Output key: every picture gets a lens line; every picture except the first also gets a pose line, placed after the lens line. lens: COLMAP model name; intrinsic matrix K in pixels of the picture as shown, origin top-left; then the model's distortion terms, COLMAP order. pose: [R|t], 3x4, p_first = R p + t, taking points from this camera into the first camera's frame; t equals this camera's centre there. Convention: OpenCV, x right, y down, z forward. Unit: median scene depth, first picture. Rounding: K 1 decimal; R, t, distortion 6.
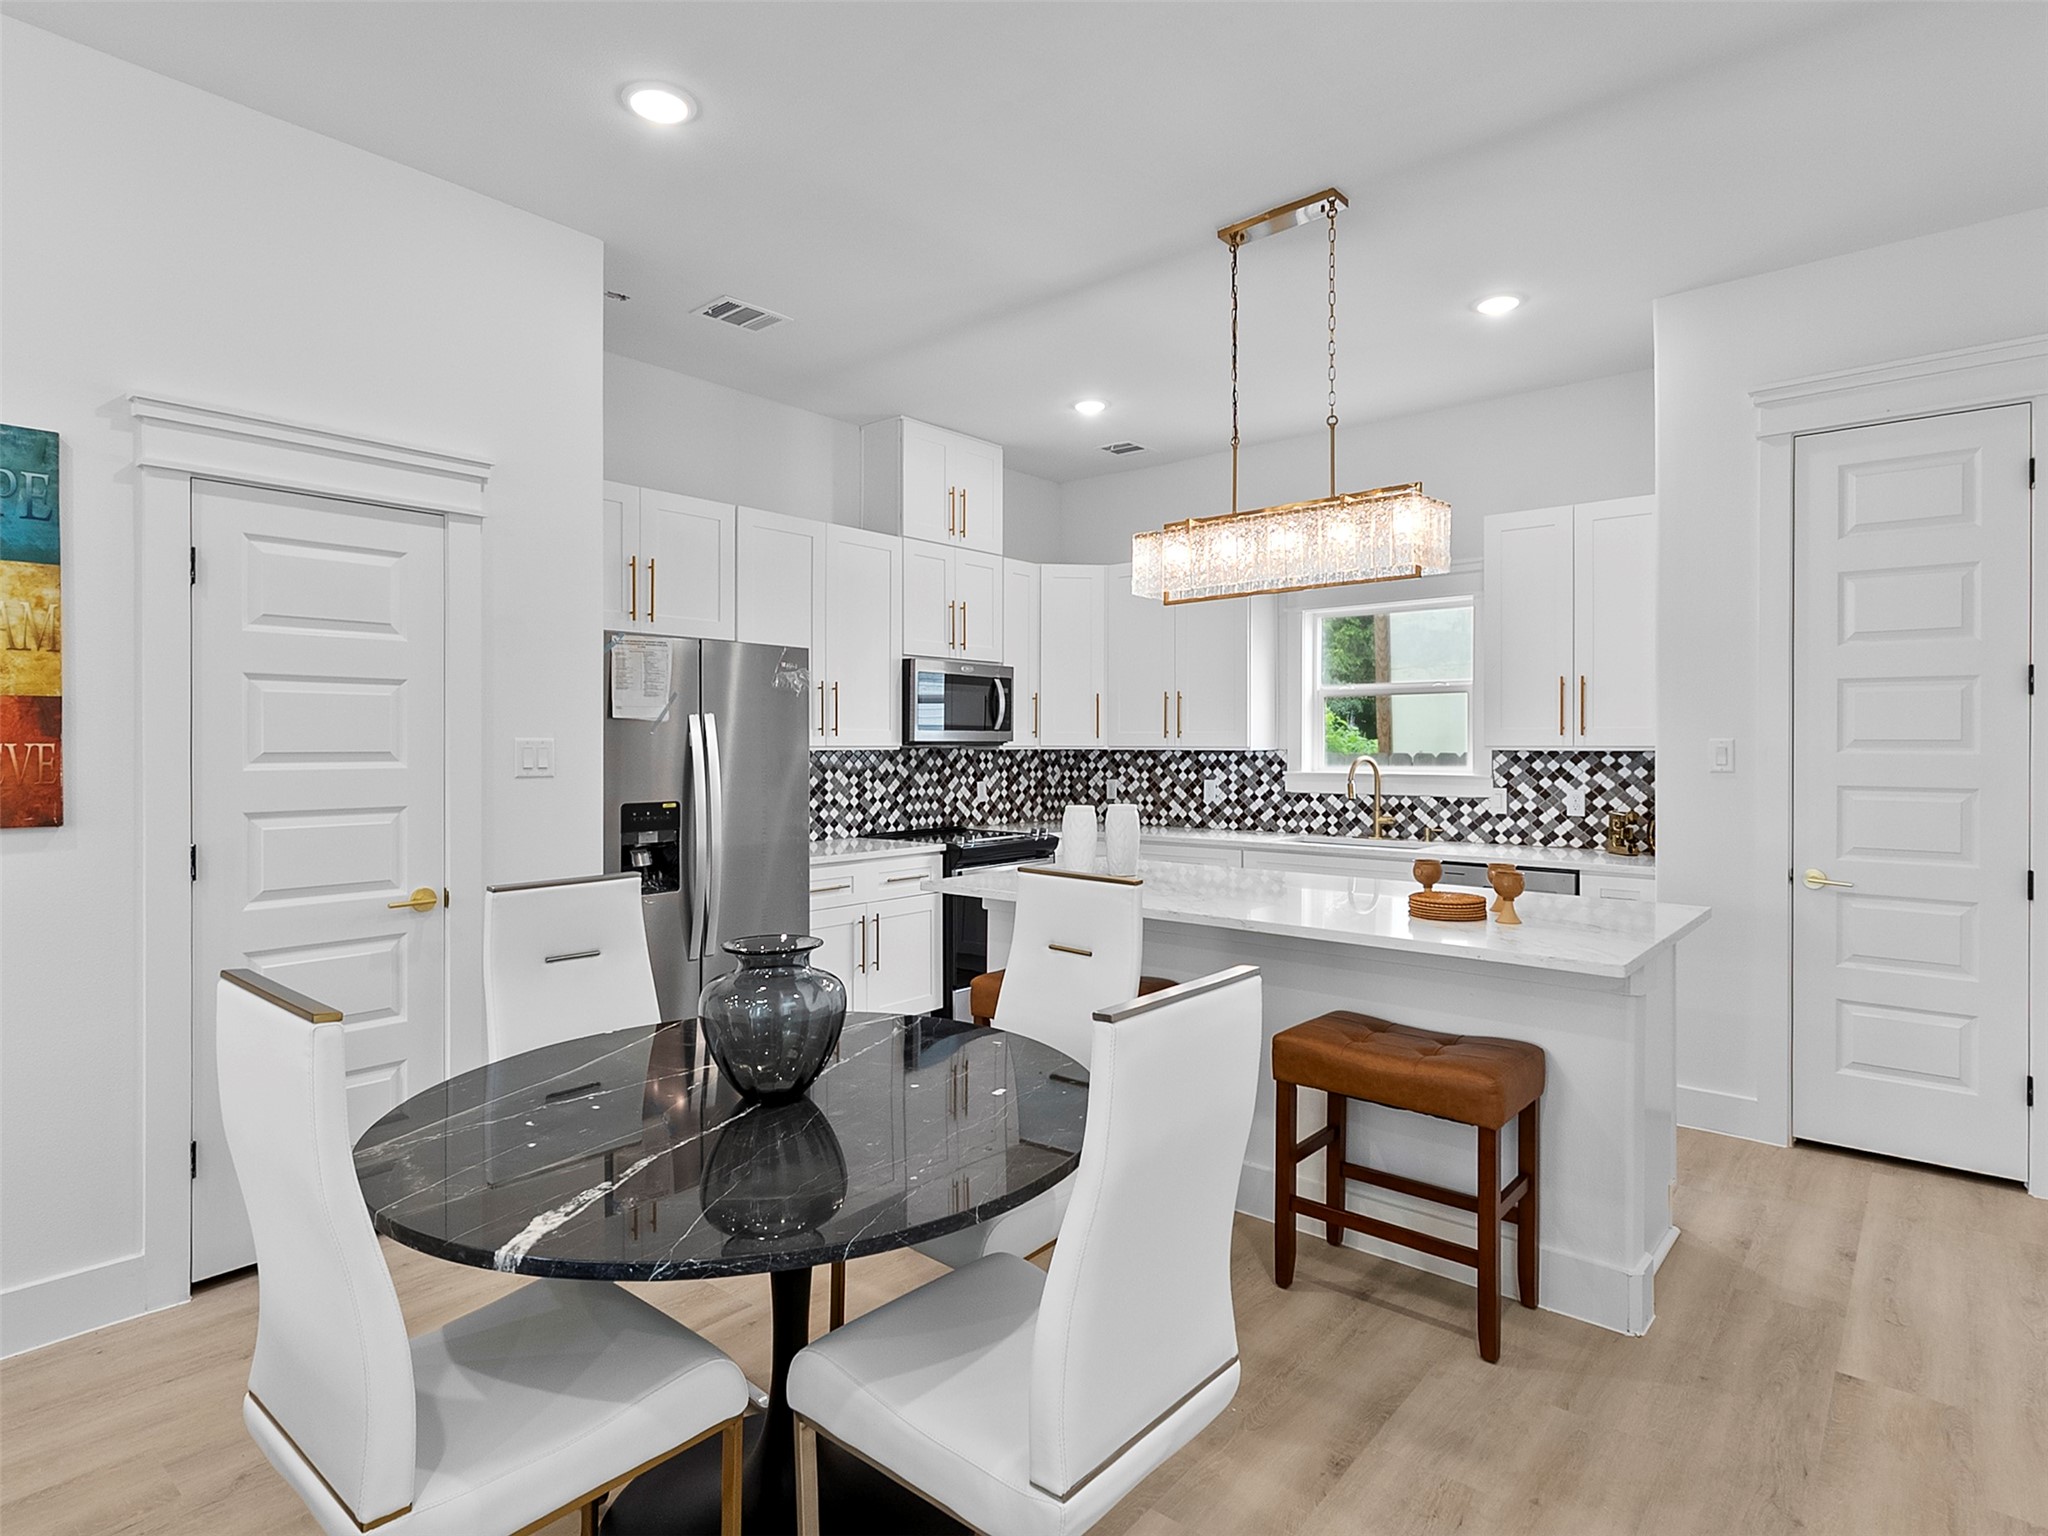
lens RADIAL K [[1114.6, 0, 1025.4], [0, 1114.6, 756.5], [0, 0, 1]] dist [-0.005514, 0.002878]
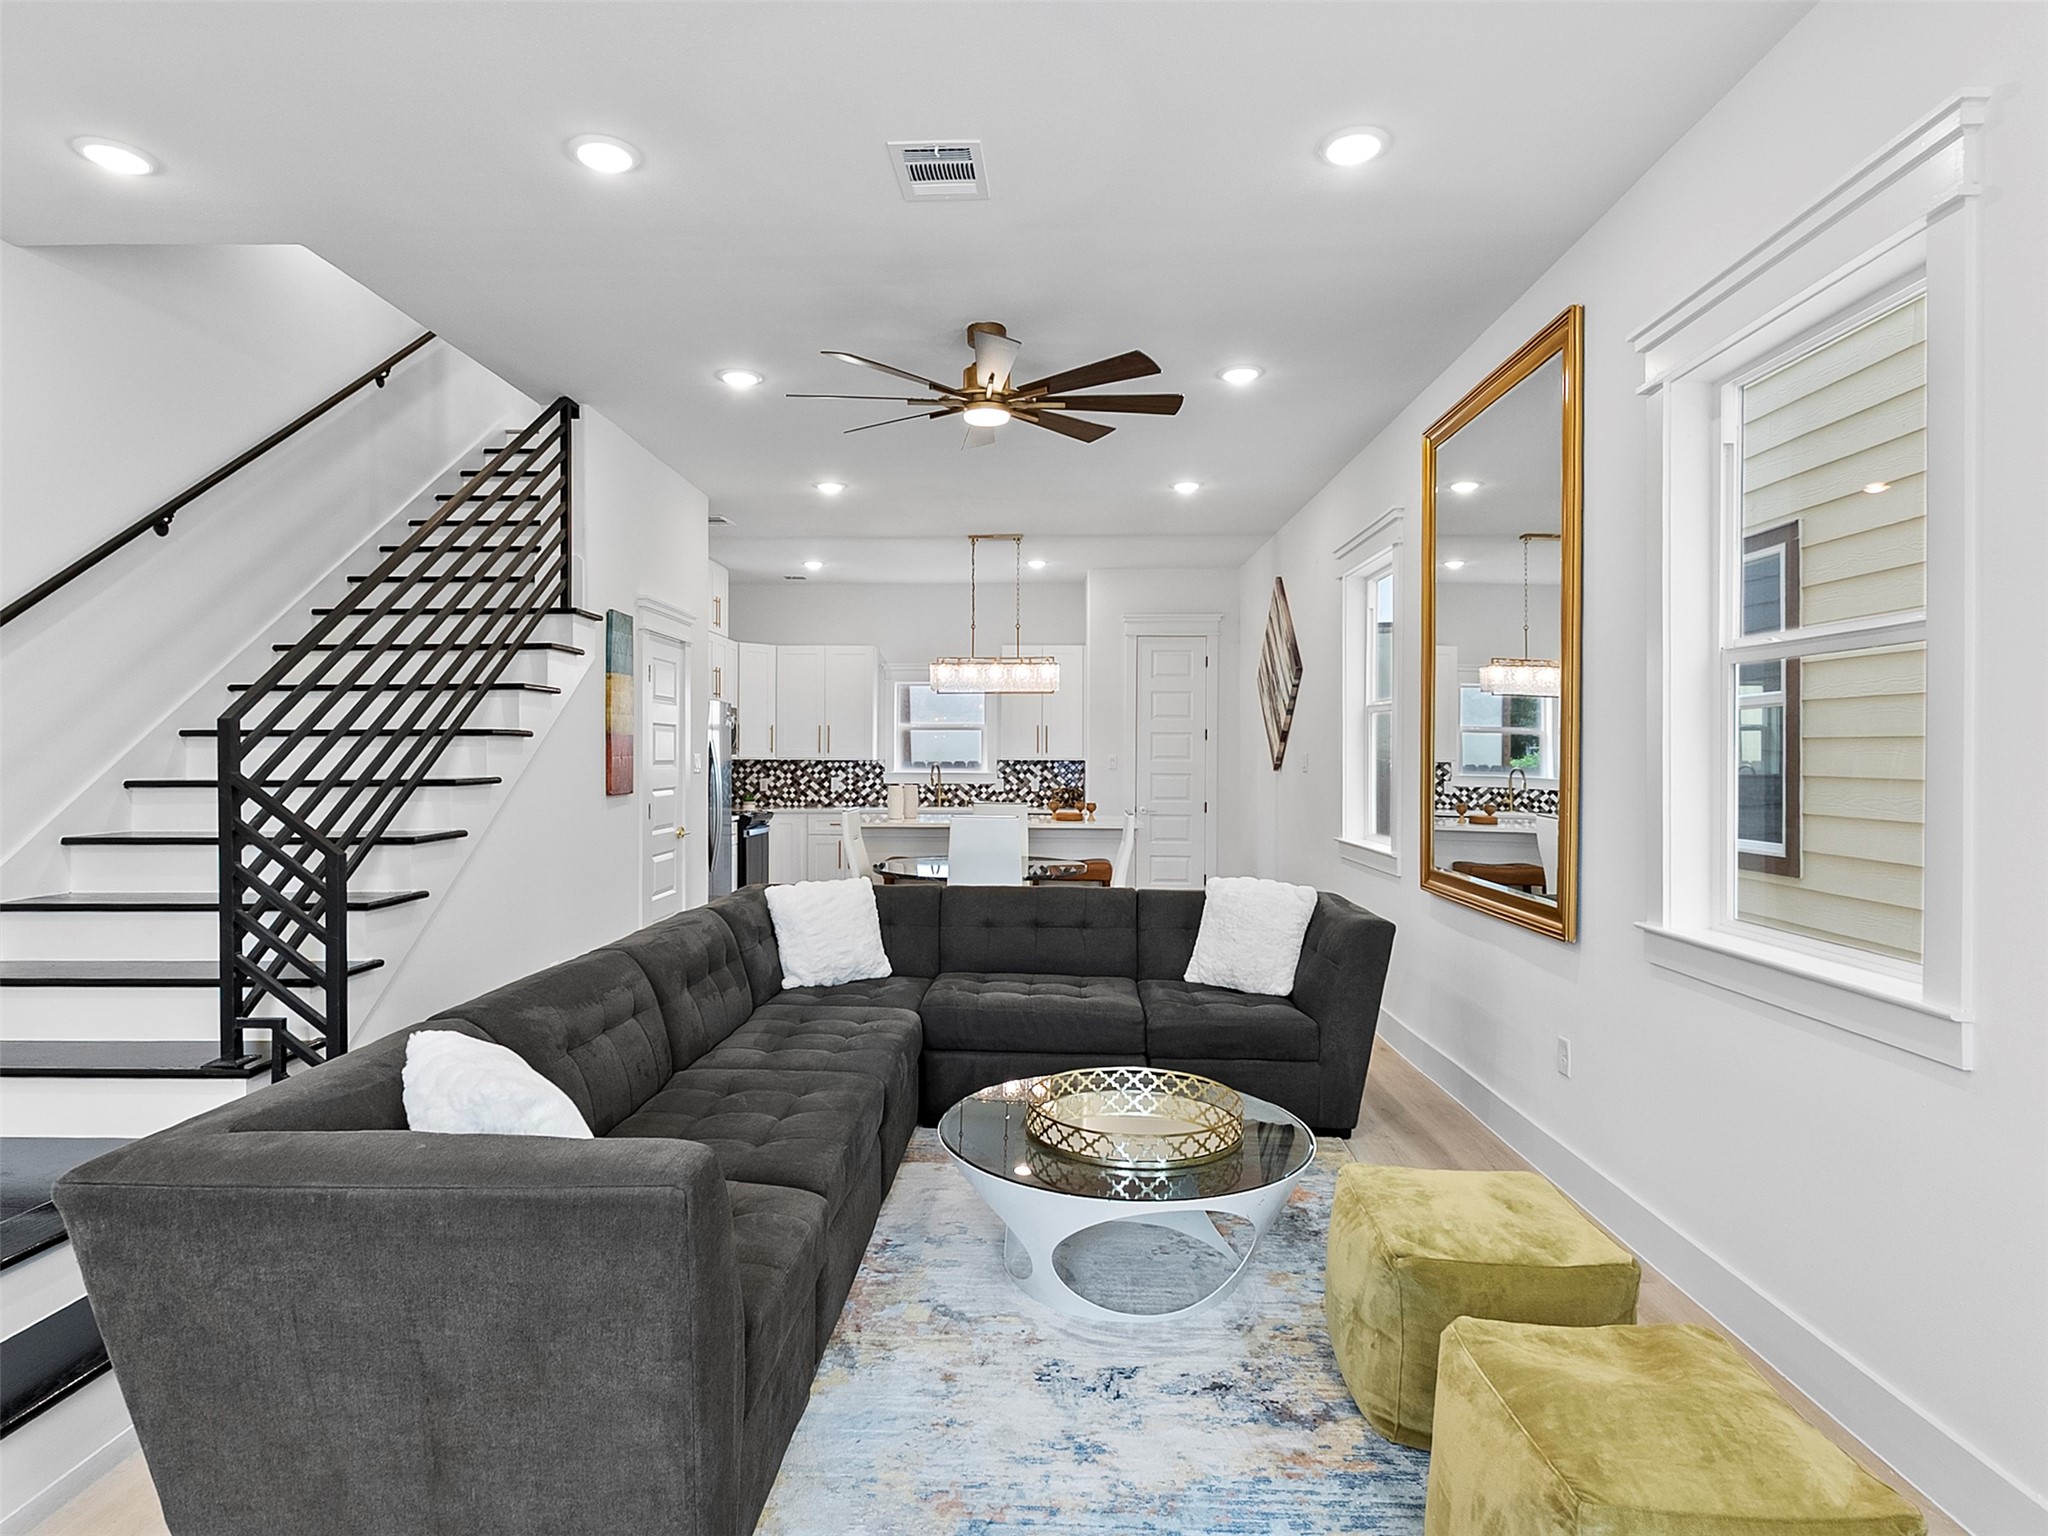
lens RADIAL K [[1114.6, 0, 1025.4], [0, 1114.6, 756.5], [0, 0, 1]] dist [-0.005514, 0.002878]
pose [[0.778971, 0.001754, 0.627057, -0.721256], [0.004504, 0.999955, -0.008392, 0.004779], [-0.627043, 0.009361, 0.778928, -0.536744]]
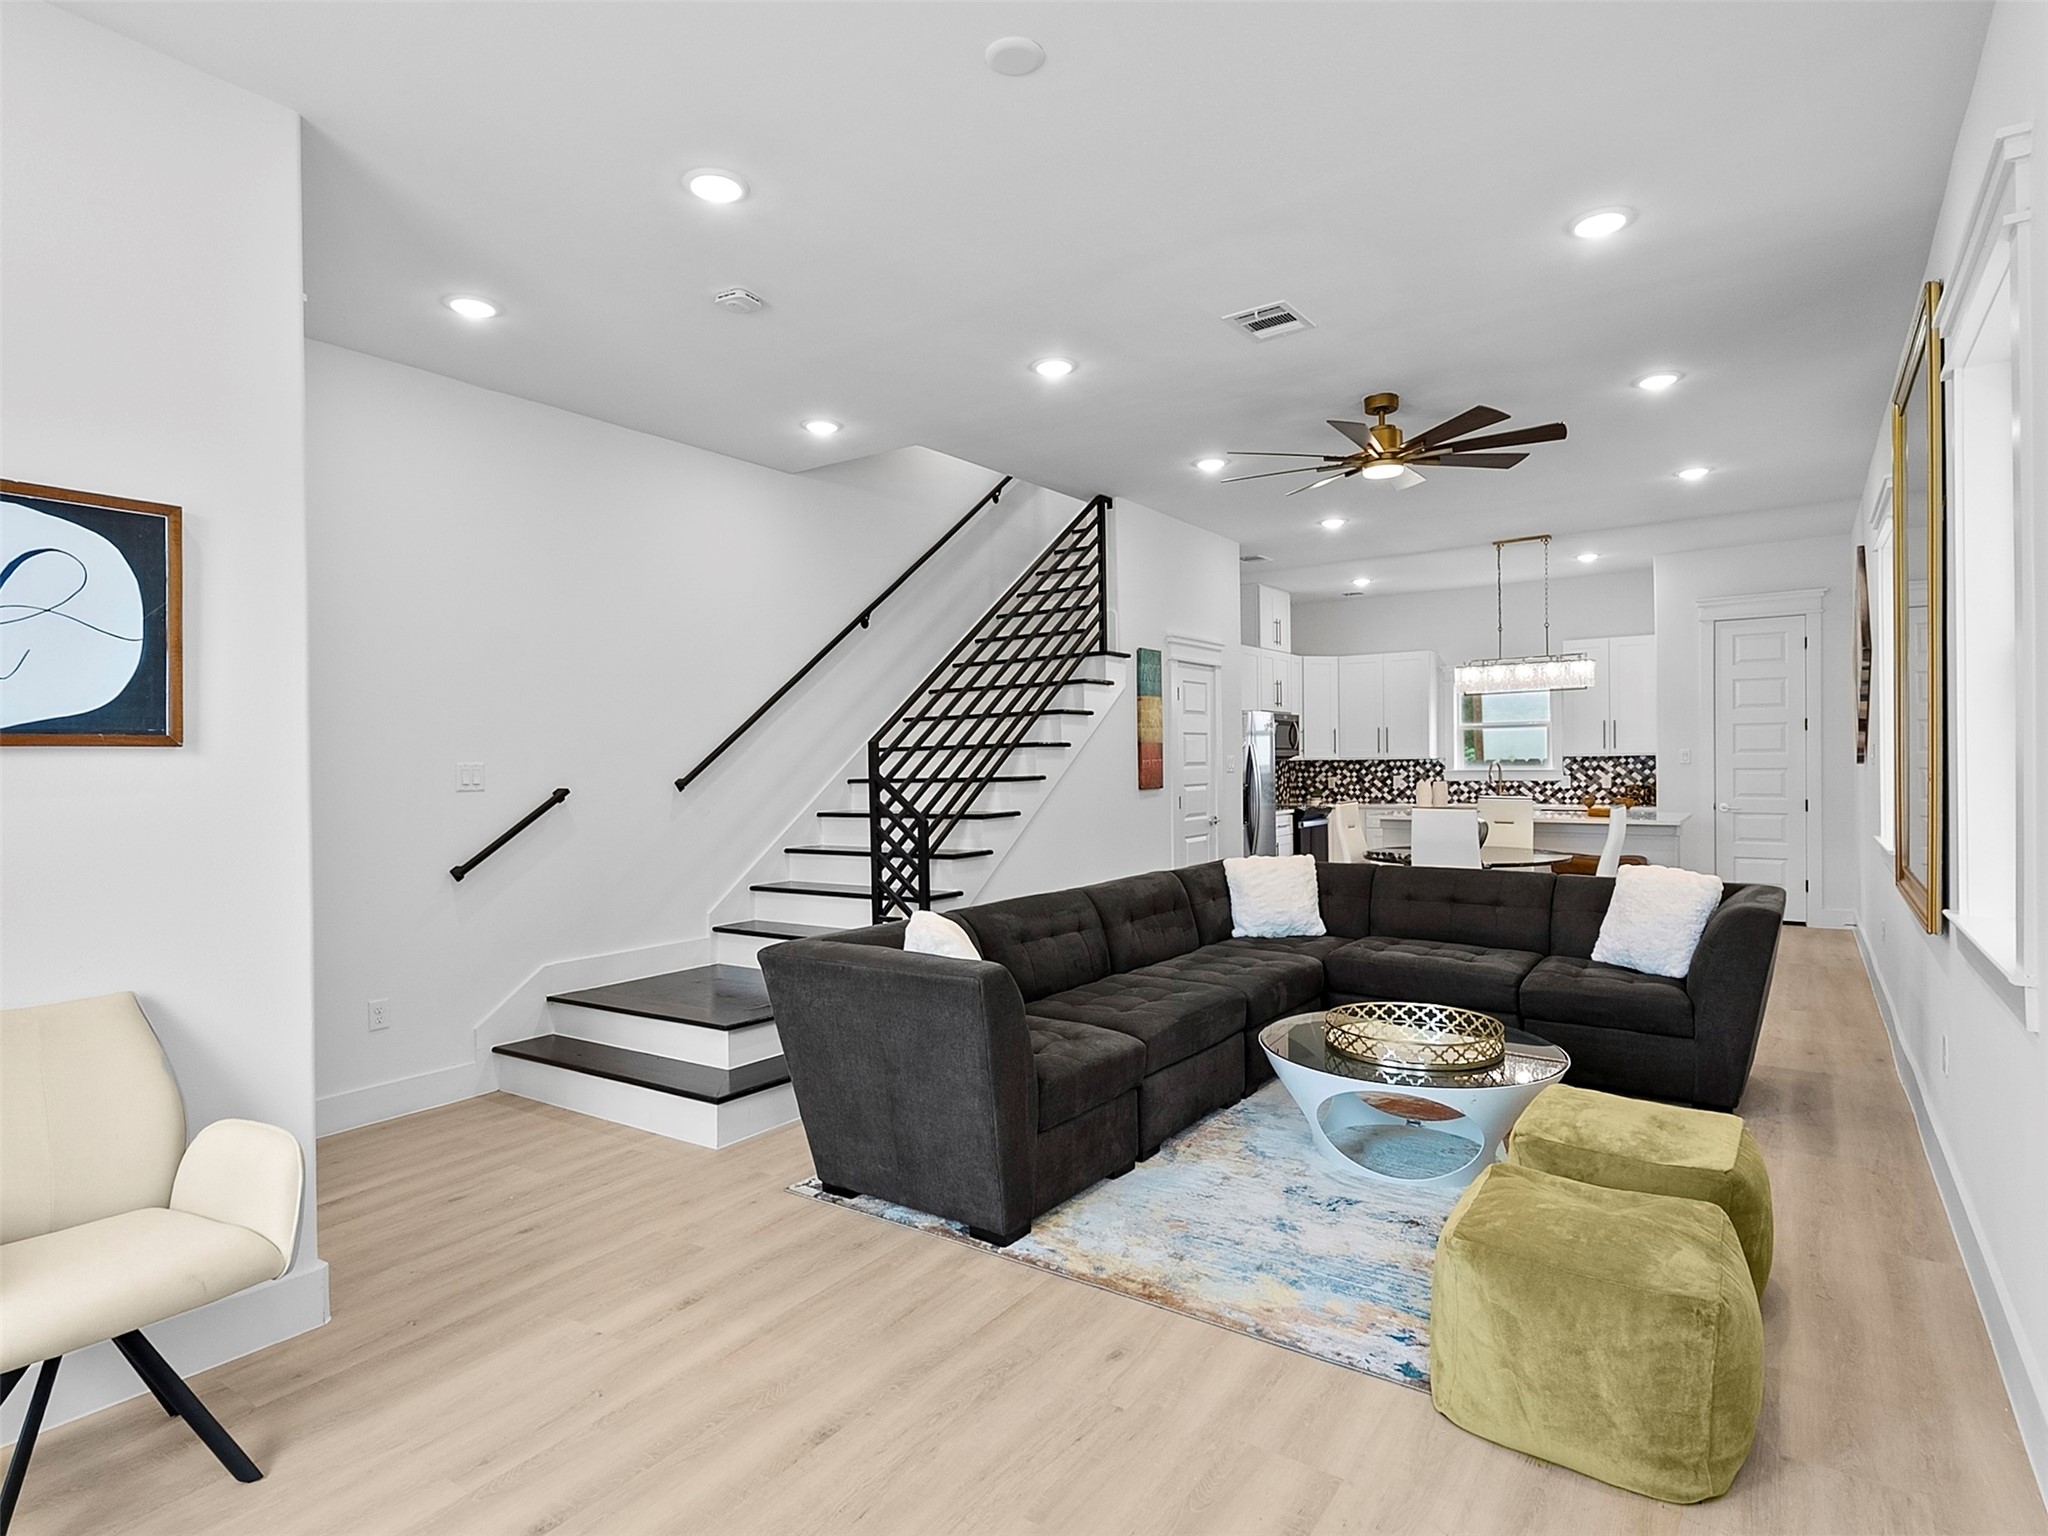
lens RADIAL K [[1102.5, 0, 1028.0], [0, 1102.5, 770.0], [0, 0, 1]] dist [-0.000177, 0.002122]
pose [[0.995318, -0.015859, 0.095344, -0.648108], [0.016217, 0.999864, -0.002982, 0.008079], [-0.095284, 0.004514, 0.995440, -0.782313]]
